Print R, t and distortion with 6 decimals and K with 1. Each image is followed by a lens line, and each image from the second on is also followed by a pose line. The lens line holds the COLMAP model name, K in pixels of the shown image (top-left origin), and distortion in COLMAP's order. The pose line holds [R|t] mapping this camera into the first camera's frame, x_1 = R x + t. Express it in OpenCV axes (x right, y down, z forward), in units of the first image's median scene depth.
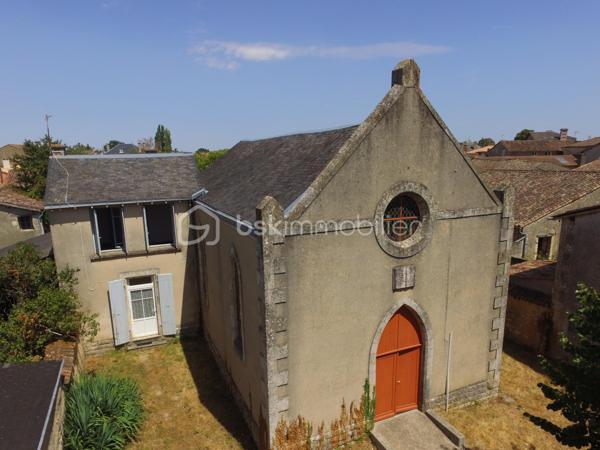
lens RADIAL K [[413.2, 0, 301.0], [0, 413.2, 243.5], [0, 0, 1]] dist [-0.004440, 0.000557]
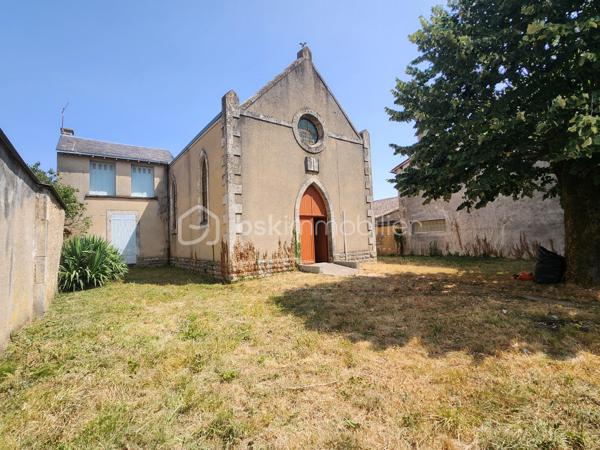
lens RADIAL K [[286.9, 0, 298.1], [0, 286.9, 222.7], [0, 0, 1]] dist [-0.015267, 0.000304]
pose [[0.975755, -0.009976, 0.218637, -0.053981], [0.070182, 0.960470, -0.269391, 0.587441], [-0.207307, 0.278204, 0.937884, 0.013635]]
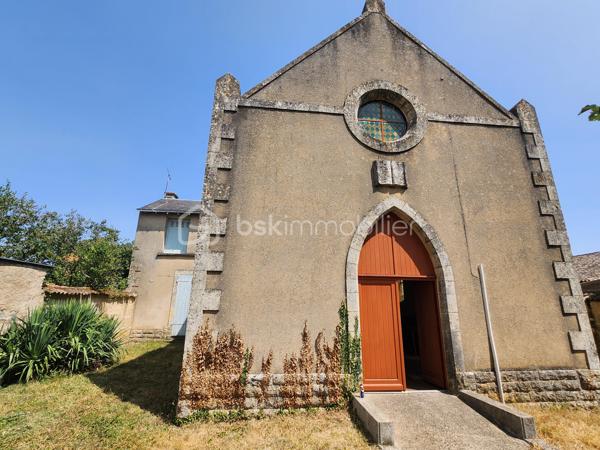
lens RADIAL K [[286.9, 0, 298.1], [0, 286.9, 222.7], [0, 0, 1]] dist [-0.015267, 0.000304]
pose [[0.946957, -0.060240, -0.315664, 0.243783], [-0.098001, 0.881351, -0.462185, 0.436692], [0.306053, 0.468605, 0.828698, 0.504649]]
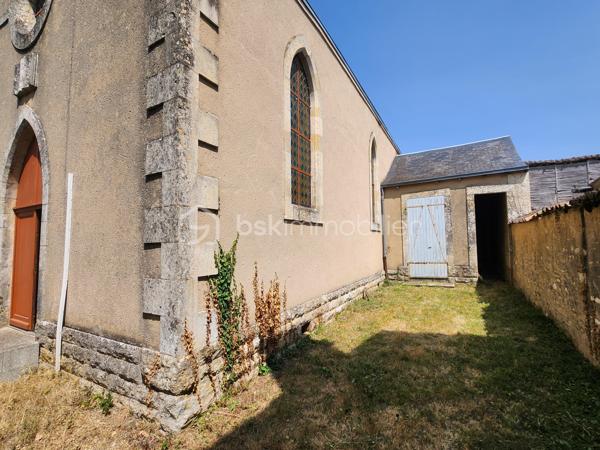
lens RADIAL K [[286.9, 0, 298.1], [0, 286.9, 222.7], [0, 0, 1]] dist [-0.015267, 0.000304]
pose [[0.596736, -0.047641, -0.801022, 0.818085], [-0.160281, 0.971043, -0.177157, 0.303338], [0.786267, 0.234104, 0.571821, 1.105738]]
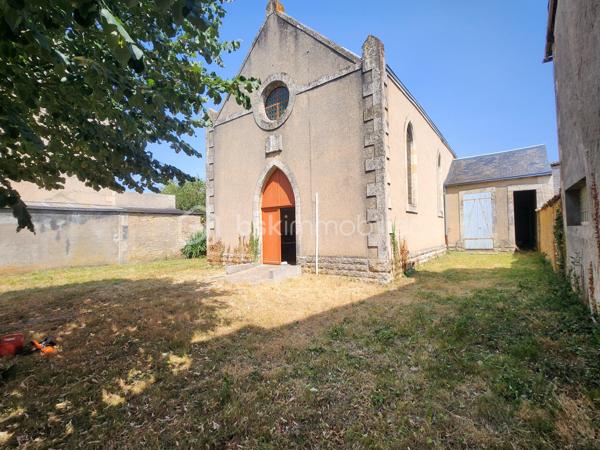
lens RADIAL K [[286.9, 0, 298.1], [0, 286.9, 222.7], [0, 0, 1]] dist [-0.015267, 0.000304]
pose [[0.479261, -0.021906, -0.877399, 1.065259], [-0.168757, 0.978735, -0.116616, 0.412851], [0.861295, 0.203957, 0.465373, 0.673260]]
